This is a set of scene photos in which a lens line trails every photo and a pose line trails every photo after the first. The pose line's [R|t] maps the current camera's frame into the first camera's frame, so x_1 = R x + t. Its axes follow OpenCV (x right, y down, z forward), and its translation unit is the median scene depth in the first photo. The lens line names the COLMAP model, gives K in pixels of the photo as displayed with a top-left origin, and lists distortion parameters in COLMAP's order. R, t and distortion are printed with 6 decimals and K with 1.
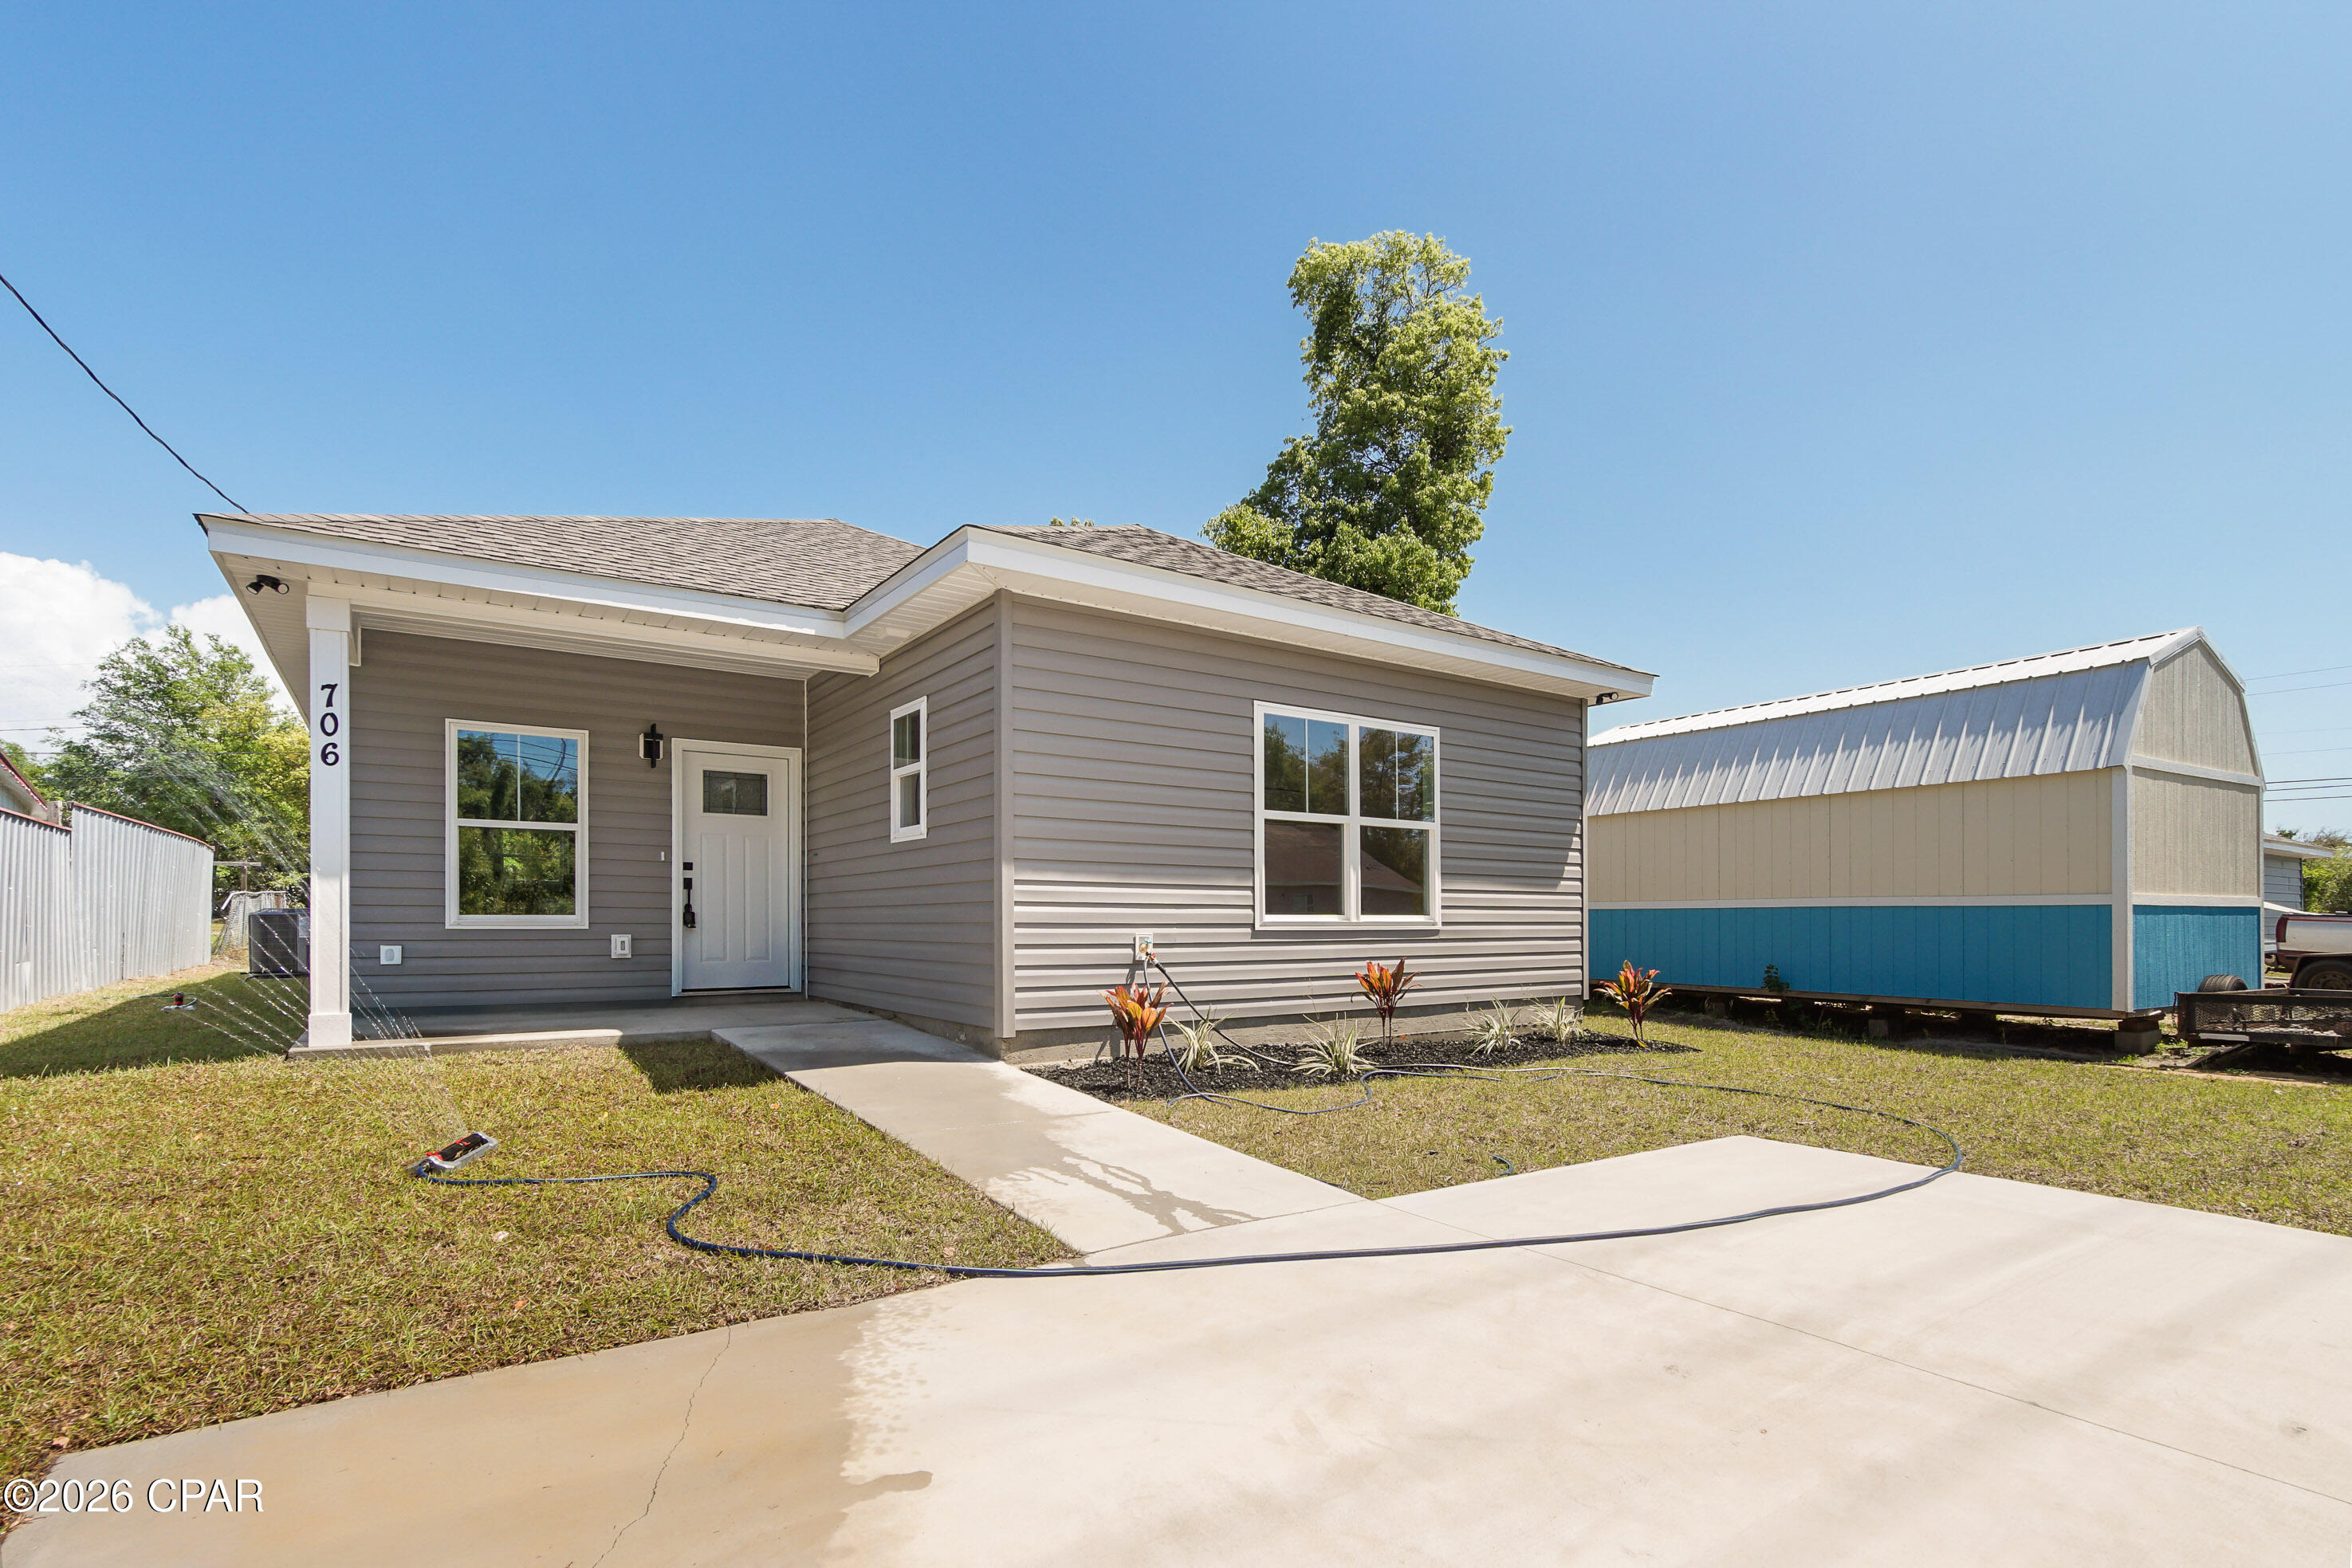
lens RADIAL K [[1310.3, 0, 1177.0], [0, 1310.3, 786.7], [0, 0, 1]] dist [-0.002850, -0.000368]
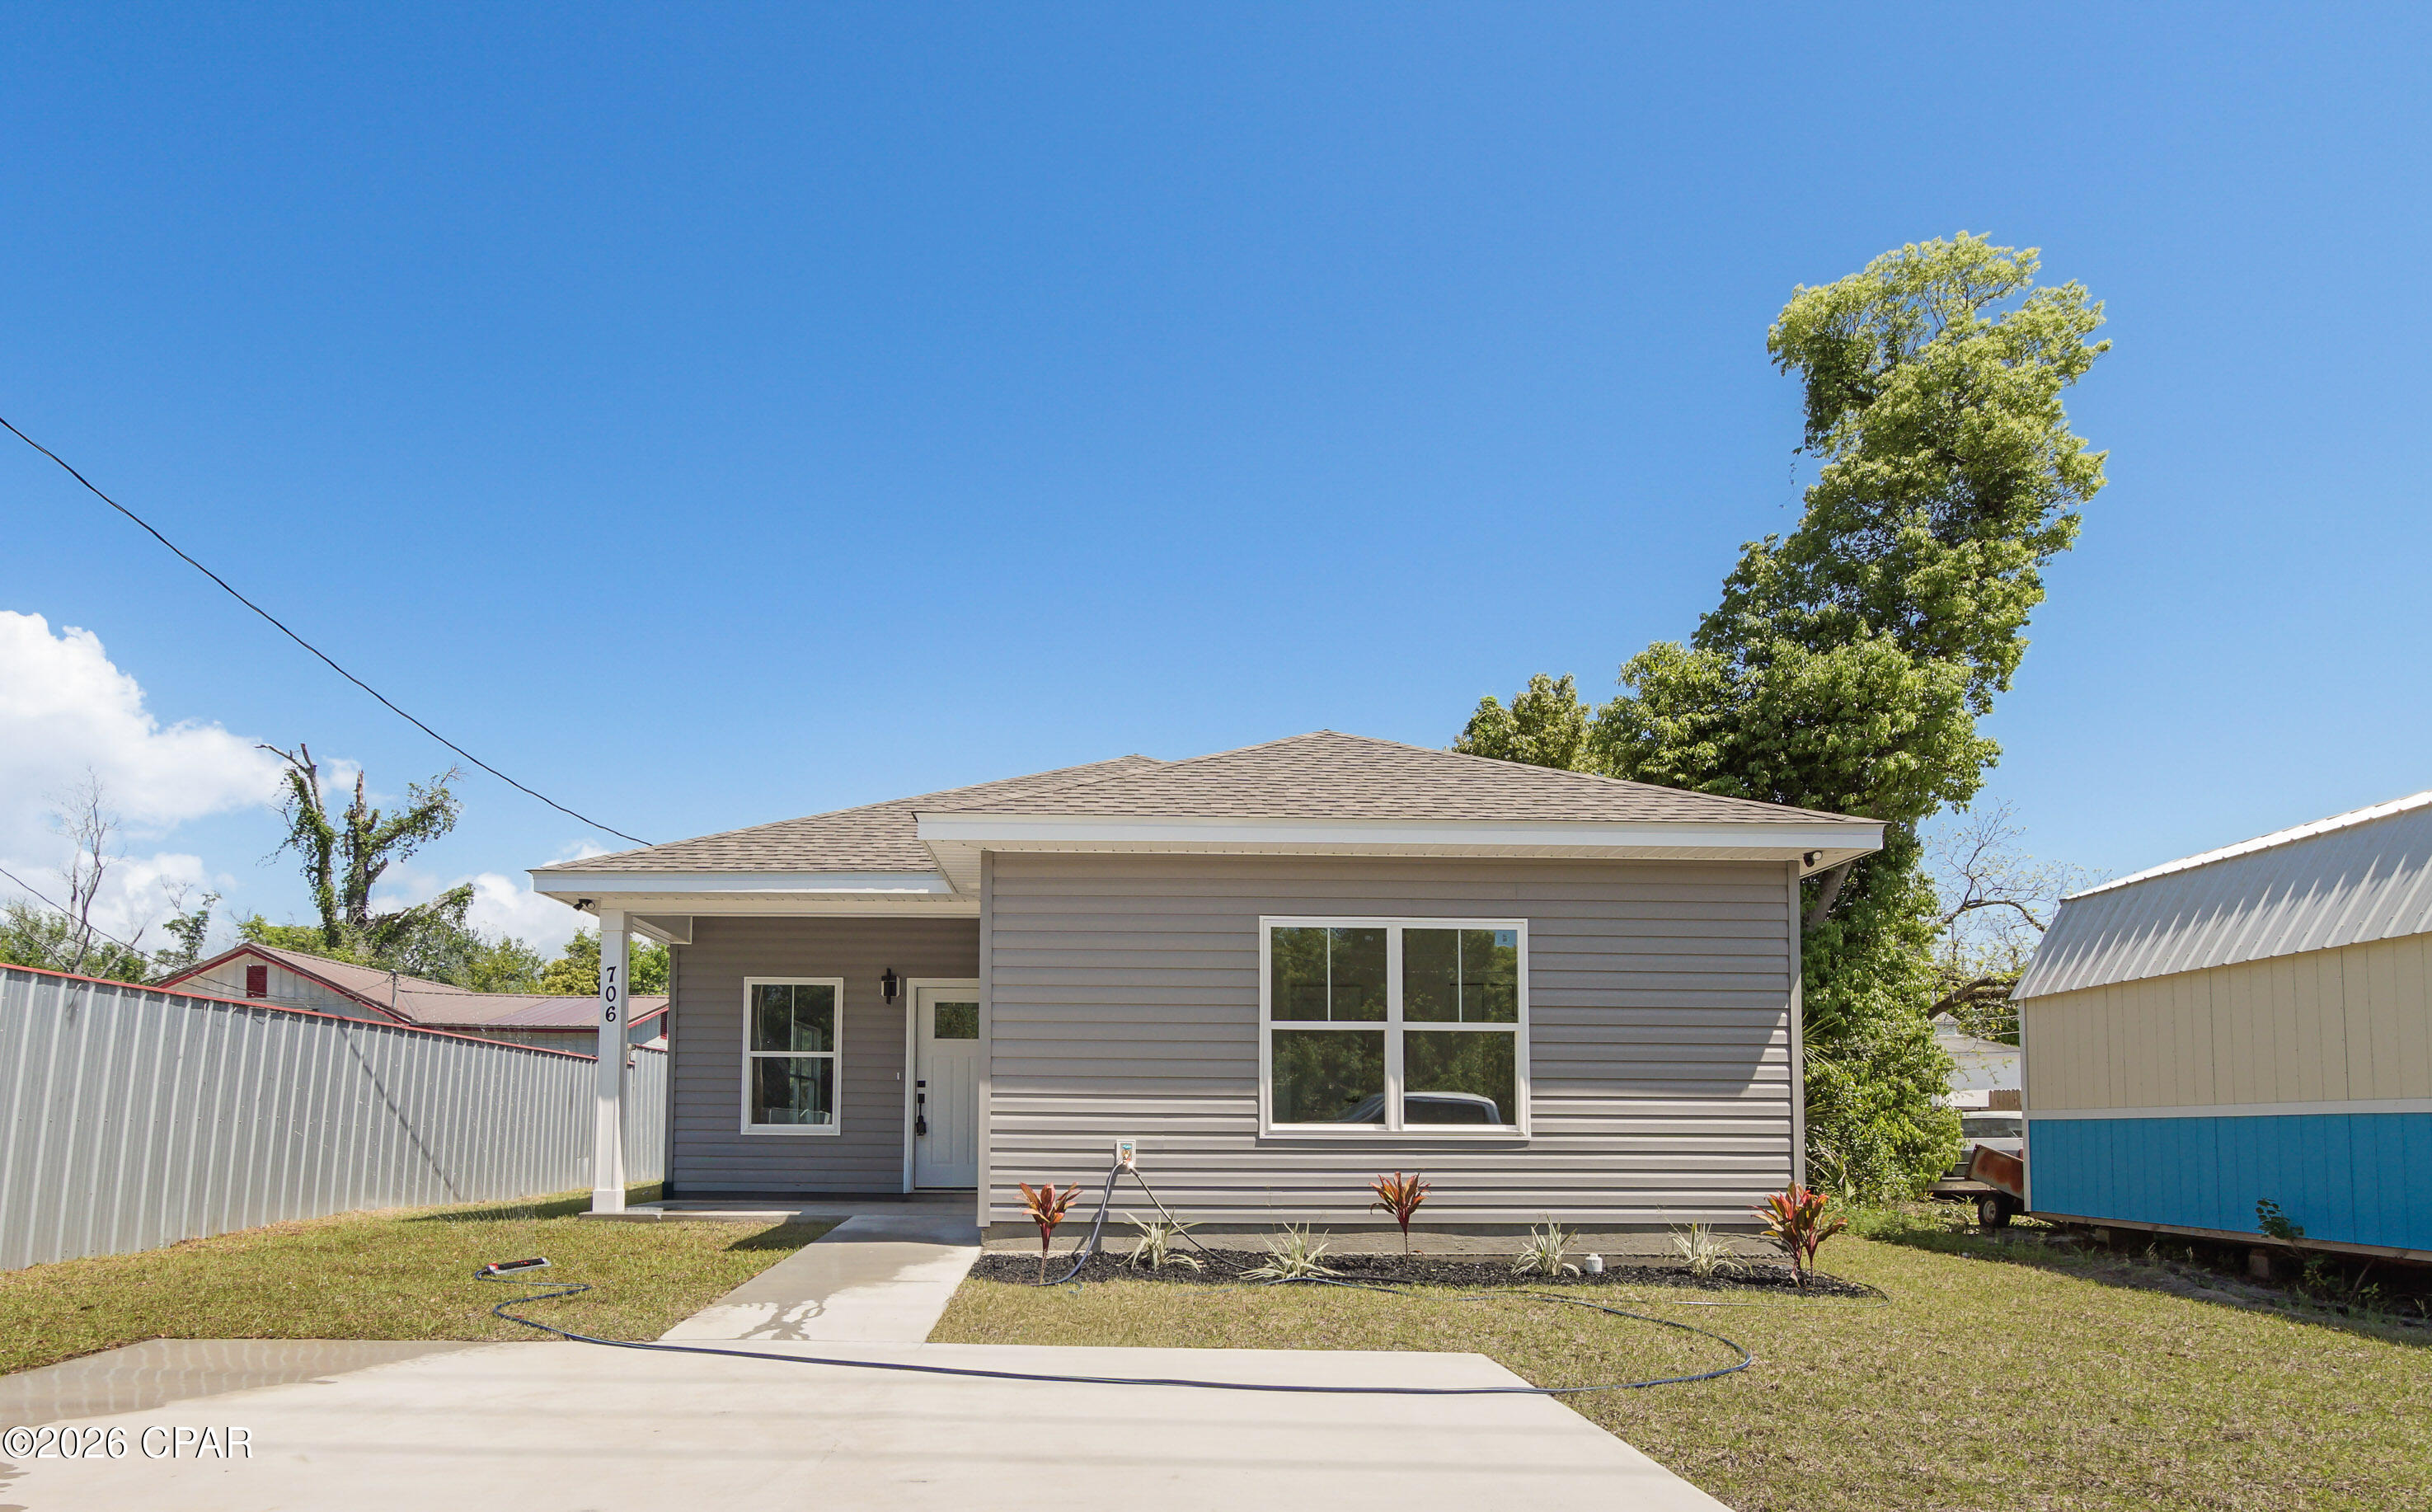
lens RADIAL K [[1770.1, 0, 1213.5], [0, 1770.1, 758.6], [0, 0, 1]] dist [-0.011262, -0.003386]
pose [[0.784775, -0.126755, -0.606681, 0.870924], [0.057256, 0.989504, -0.132675, -0.004476], [0.617131, 0.069384, 0.783796, -0.134830]]
